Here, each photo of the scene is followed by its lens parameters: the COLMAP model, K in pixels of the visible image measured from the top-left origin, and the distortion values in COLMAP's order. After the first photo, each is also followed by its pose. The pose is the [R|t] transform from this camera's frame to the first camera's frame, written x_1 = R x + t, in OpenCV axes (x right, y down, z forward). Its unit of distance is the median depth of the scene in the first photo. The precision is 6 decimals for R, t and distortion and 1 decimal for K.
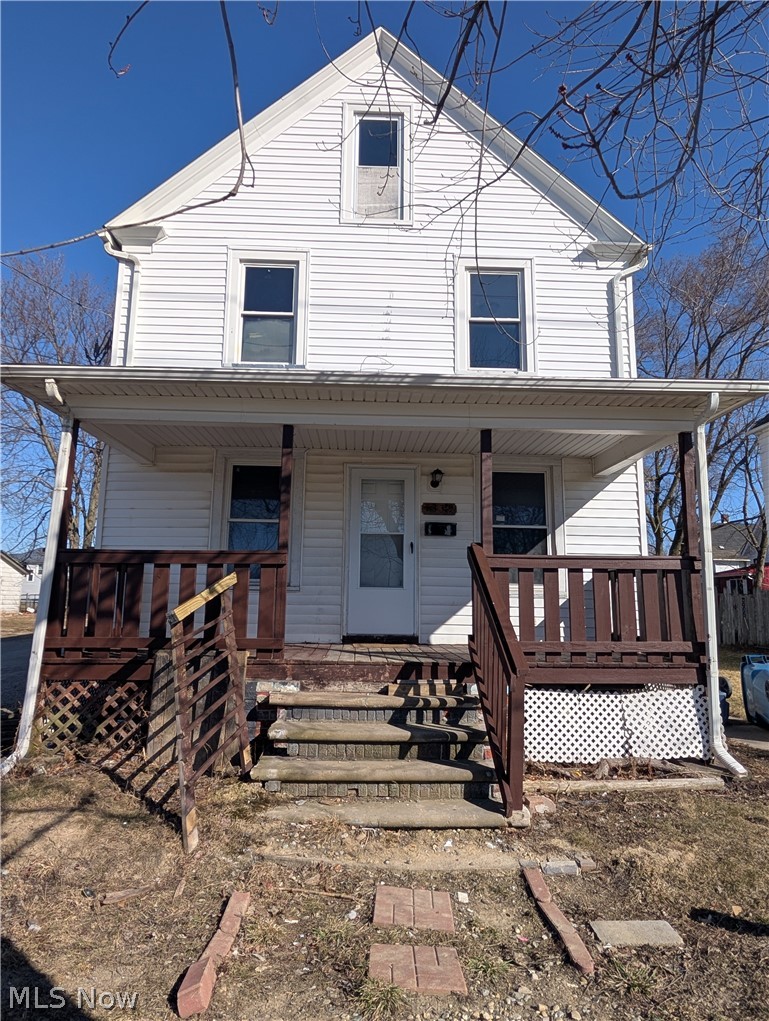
lens RADIAL K [[340.7, 0, 383.9], [0, 340.7, 472.1], [0, 0, 1]] dist [-0.000584, -0.000024]
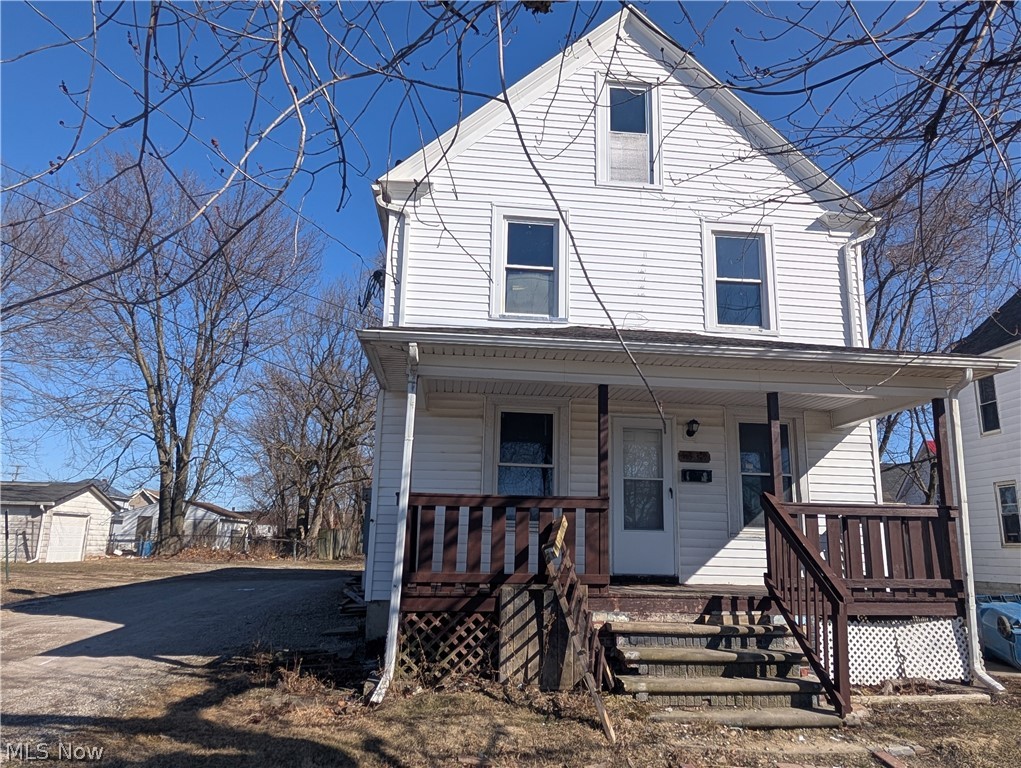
lens RADIAL K [[385.7, 0, 512.6], [0, 385.7, 387.2], [0, 0, 1]] dist [0.000356, 0.000124]
pose [[0.999016, 0.022827, 0.038033, -0.472397], [-0.021794, 0.999388, -0.027354, -0.066579], [-0.038634, 0.026498, 0.998902, -0.202035]]
